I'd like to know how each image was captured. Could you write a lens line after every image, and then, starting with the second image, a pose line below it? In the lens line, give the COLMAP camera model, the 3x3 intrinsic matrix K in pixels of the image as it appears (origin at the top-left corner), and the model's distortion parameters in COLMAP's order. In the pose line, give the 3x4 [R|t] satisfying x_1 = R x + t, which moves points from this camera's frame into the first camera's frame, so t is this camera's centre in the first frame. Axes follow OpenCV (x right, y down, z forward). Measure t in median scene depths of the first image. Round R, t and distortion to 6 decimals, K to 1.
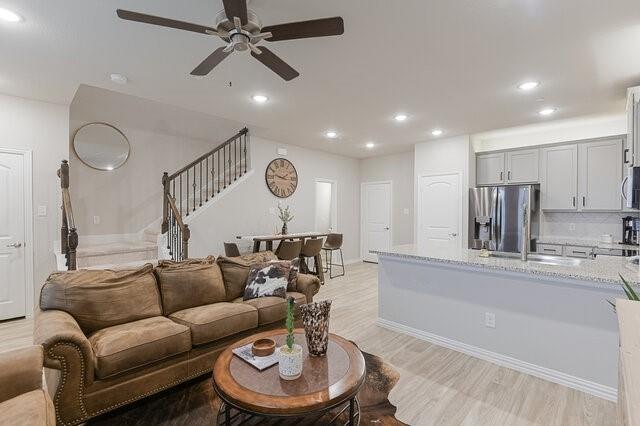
lens RADIAL K [[295.1, 0, 323.7], [0, 295.1, 214.7], [0, 0, 1]] dist [0.005061, -0.000035]
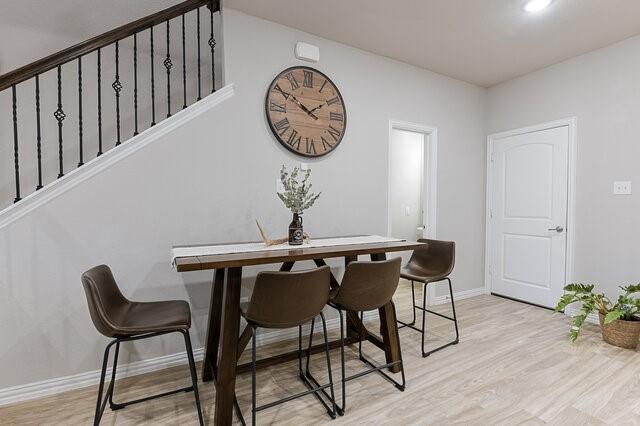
lens RADIAL K [[295.1, 0, 320.7], [0, 295.1, 213.7], [0, 0, 1]] dist [0.005061, -0.000035]
pose [[0.956025, 0.001614, -0.293281, 0.007113], [0.002131, 0.999920, 0.012450, 0.021591], [0.293278, -0.012527, 0.955945, 0.581748]]
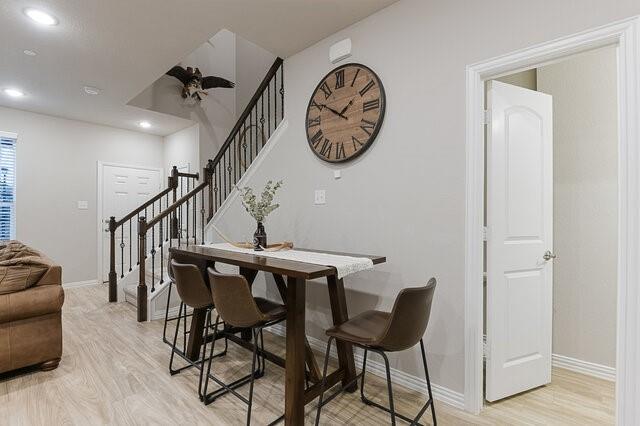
lens RADIAL K [[295.1, 0, 321.9], [0, 295.1, 215.7], [0, 0, 1]] dist [0.005061, -0.000035]
pose [[0.074173, -0.010403, -0.997191, 0.263710], [-0.001719, 0.999943, -0.010559, 0.019280], [0.997244, 0.002498, 0.074151, 0.946439]]
